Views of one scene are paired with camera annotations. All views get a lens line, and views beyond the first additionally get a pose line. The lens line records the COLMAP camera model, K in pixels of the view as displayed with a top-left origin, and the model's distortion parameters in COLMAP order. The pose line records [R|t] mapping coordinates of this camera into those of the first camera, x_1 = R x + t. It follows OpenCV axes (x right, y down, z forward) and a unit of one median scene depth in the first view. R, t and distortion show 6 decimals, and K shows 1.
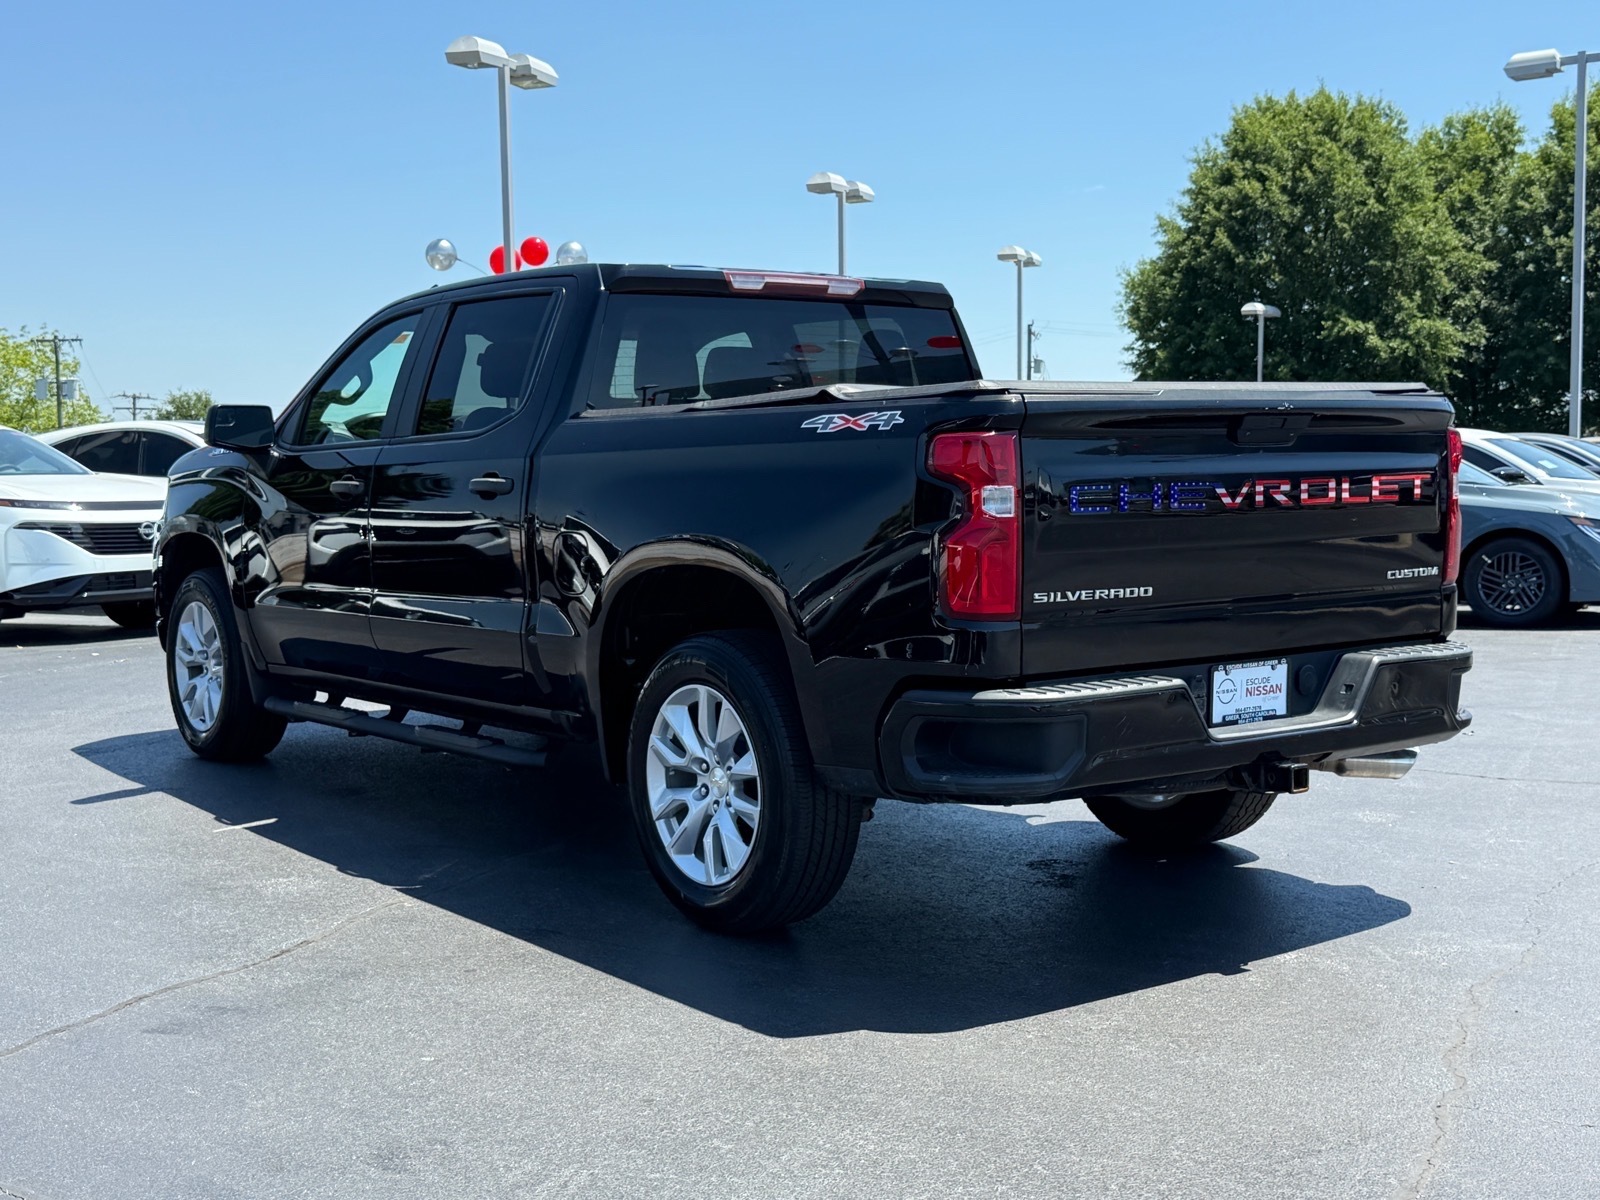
lens RADIAL K [[1911.1, 0, 800.0], [0, 1911.1, 600.0], [0, 0, 1]] dist [0.118952, -0.008402]
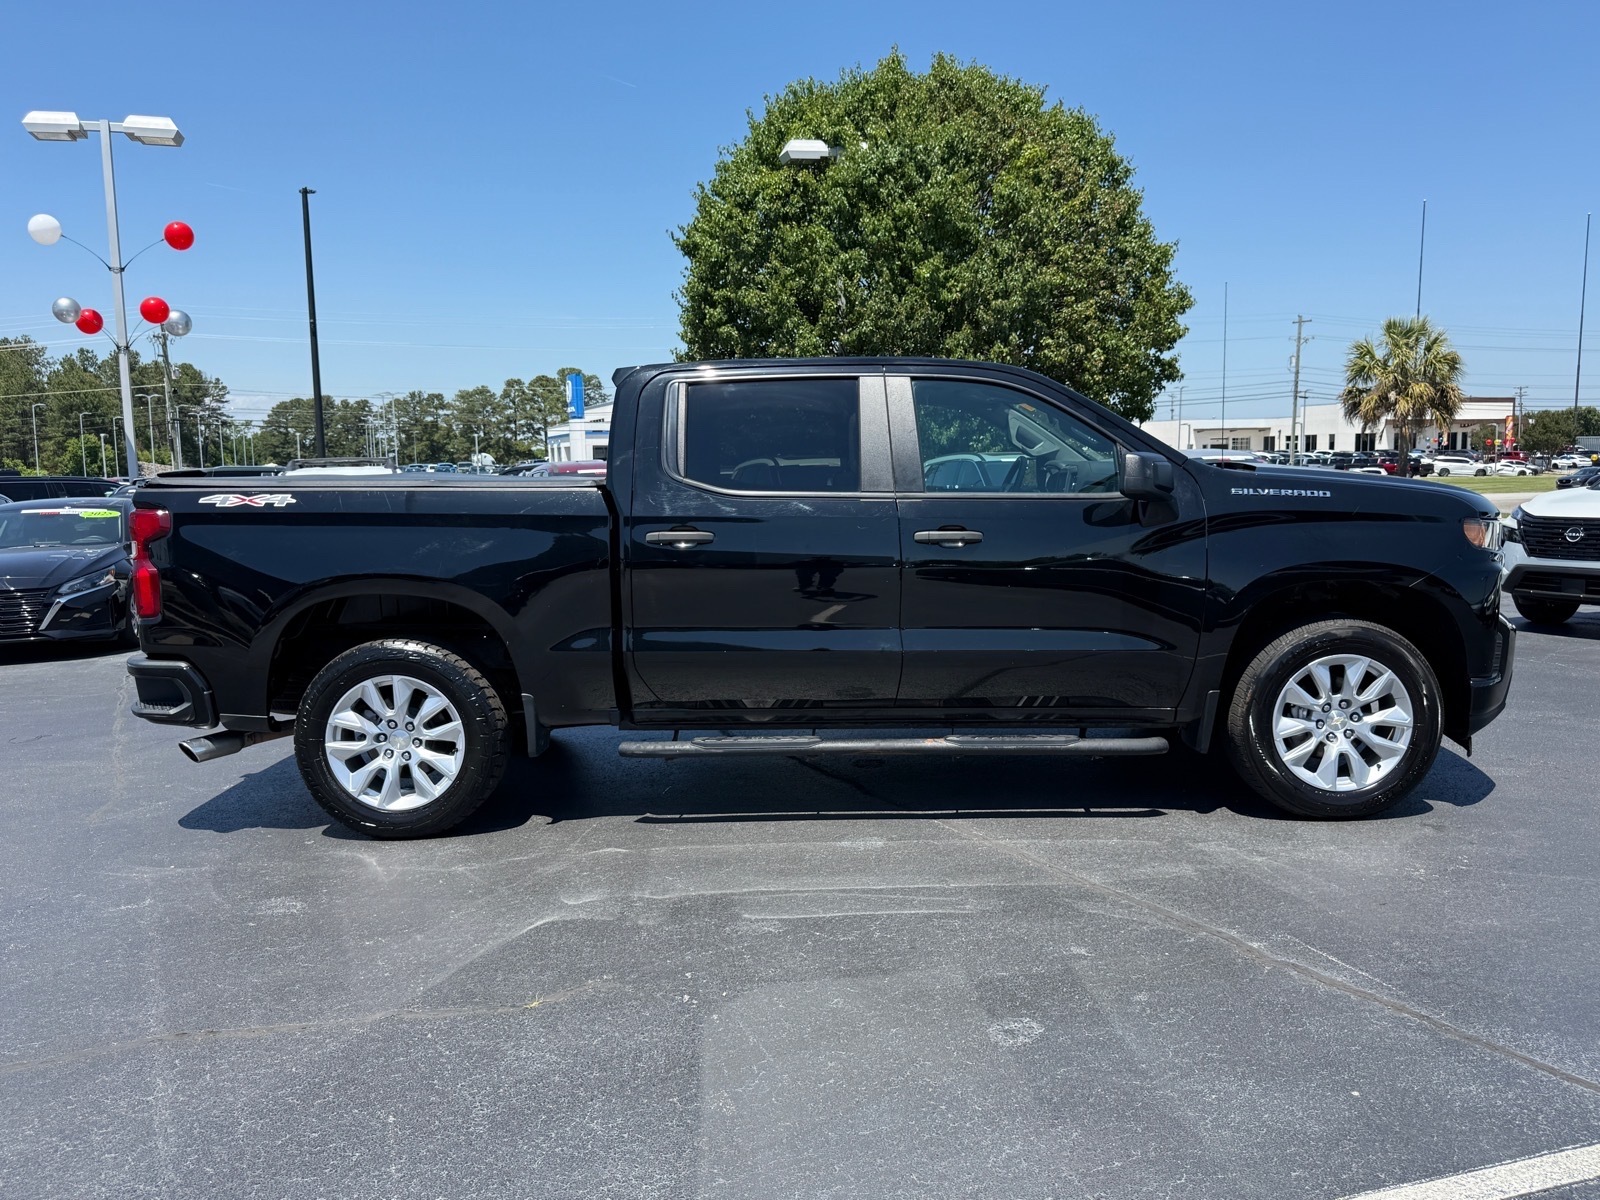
lens RADIAL K [[1238.2, 0, 800.0], [0, 1238.2, 600.0], [0, 0, 1]] dist [0.073937, -0.119230]
pose [[-0.613551, 0.106243, -0.782475, 0.792812], [-0.037895, 0.985805, 0.163564, -0.199328], [0.788745, 0.130006, -0.600816, 2.018515]]
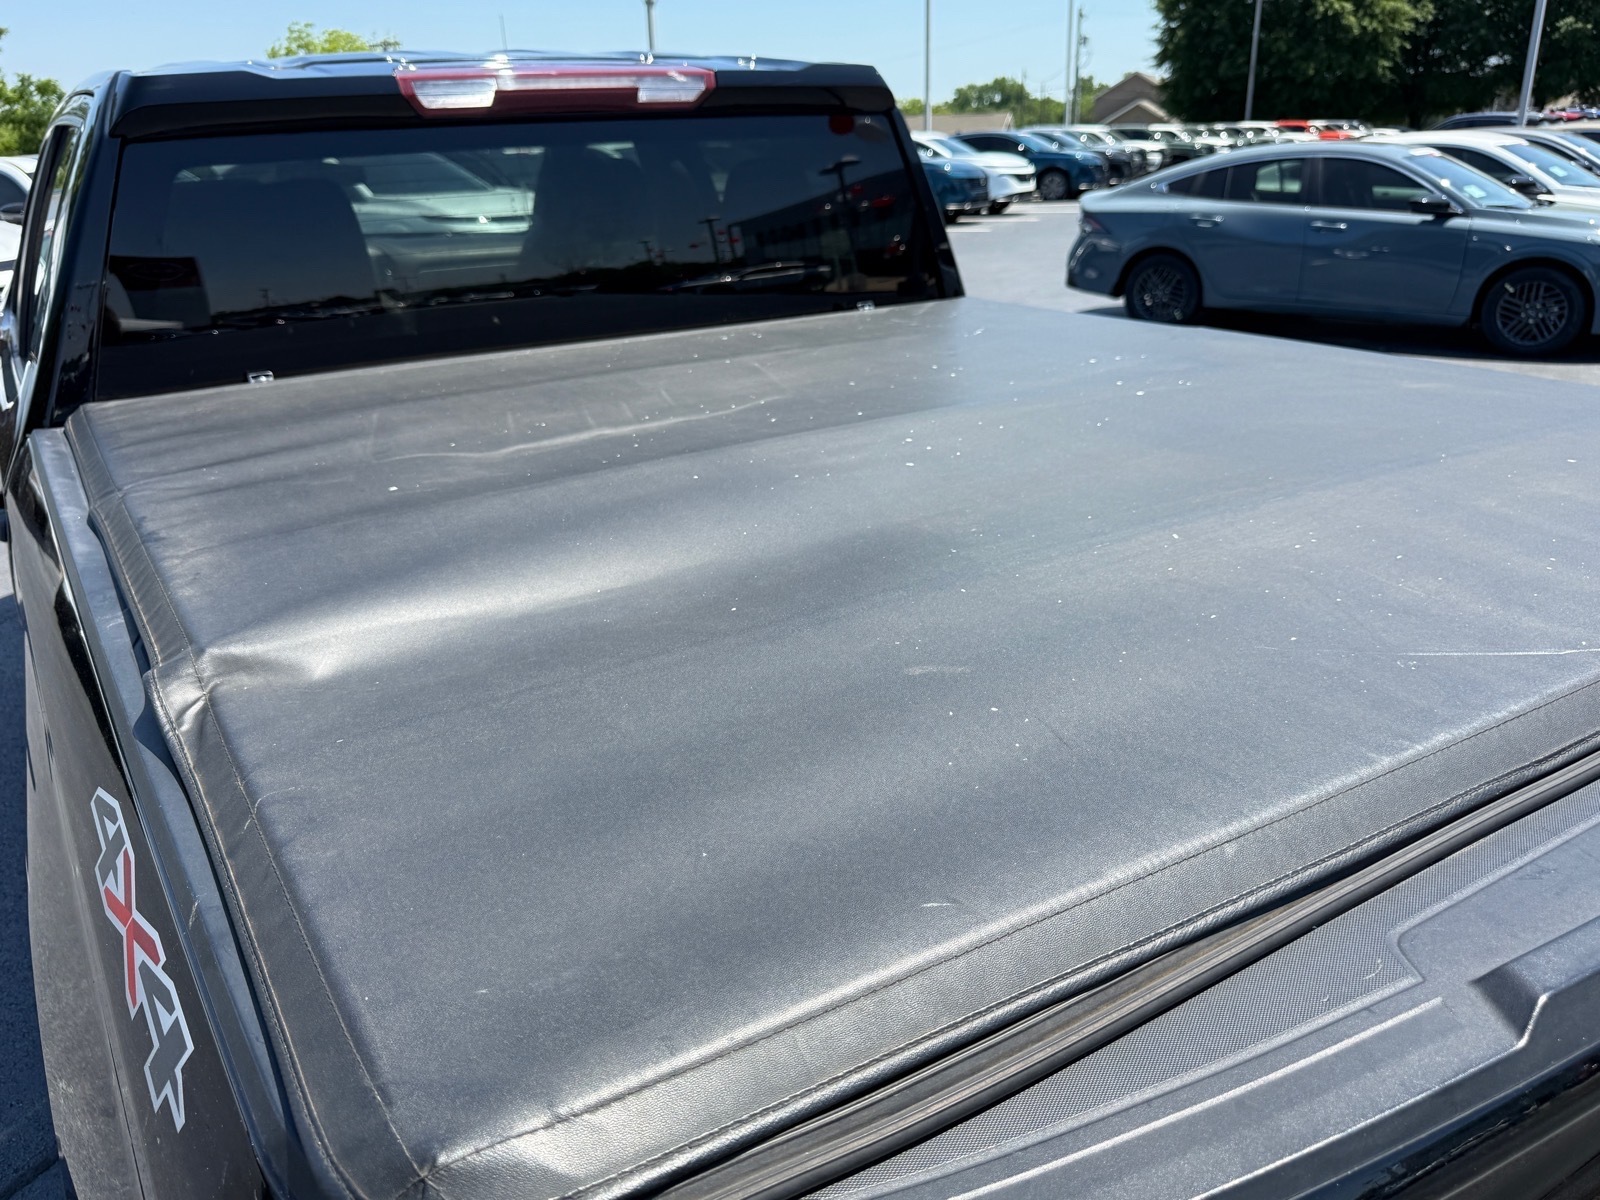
lens RADIAL K [[1245.3, 0, 800.0], [0, 1245.3, 600.0], [0, 0, 1]] dist [-0.000240, 0.006126]
pose [[0.996161, 0.013634, -0.086470, 0.112858], [0.012412, 0.955816, 0.293703, -0.158692], [0.086654, -0.293649, 0.951978, 0.780435]]
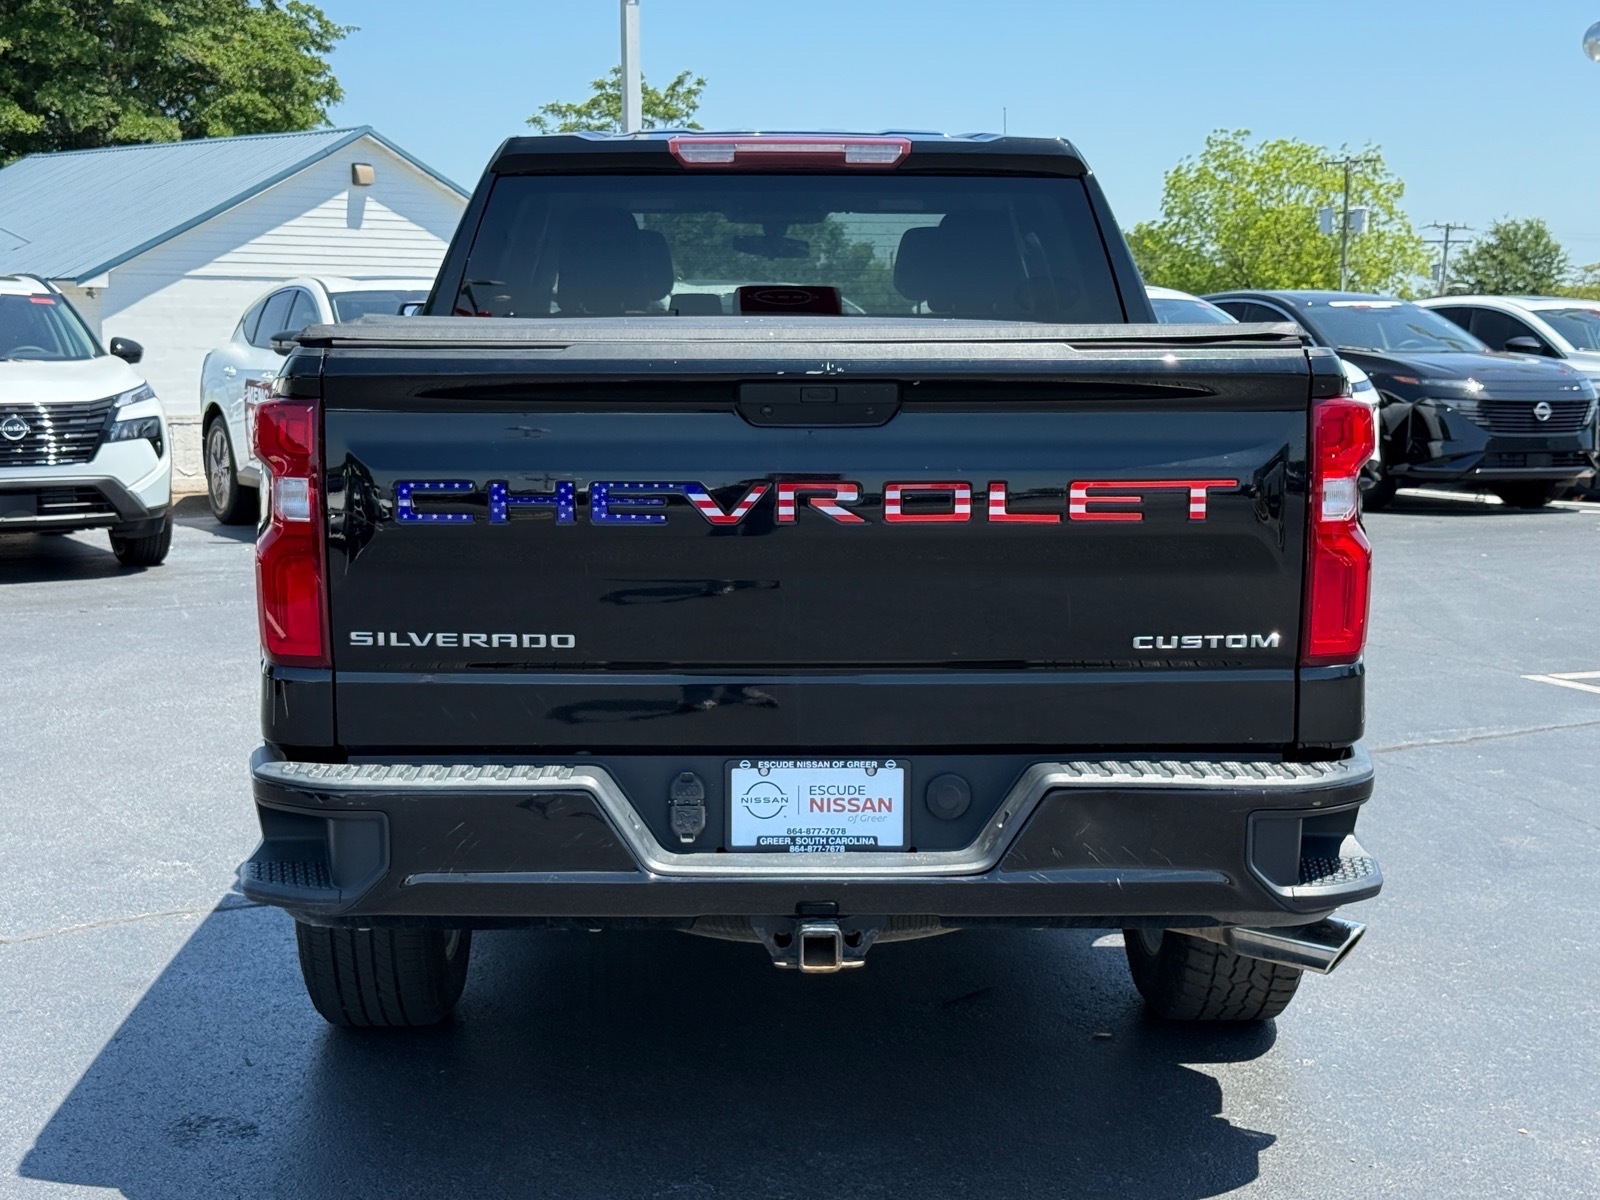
lens RADIAL K [[2394.1, 0, 800.0], [0, 2394.1, 600.0], [0, 0, 1]] dist [0.121010, -0.010840]
pose [[0.814249, 0.084312, -0.574360, 0.648025], [-0.055165, 0.996157, 0.068024, -0.071568], [0.577888, -0.023704, 0.815771, 0.318320]]
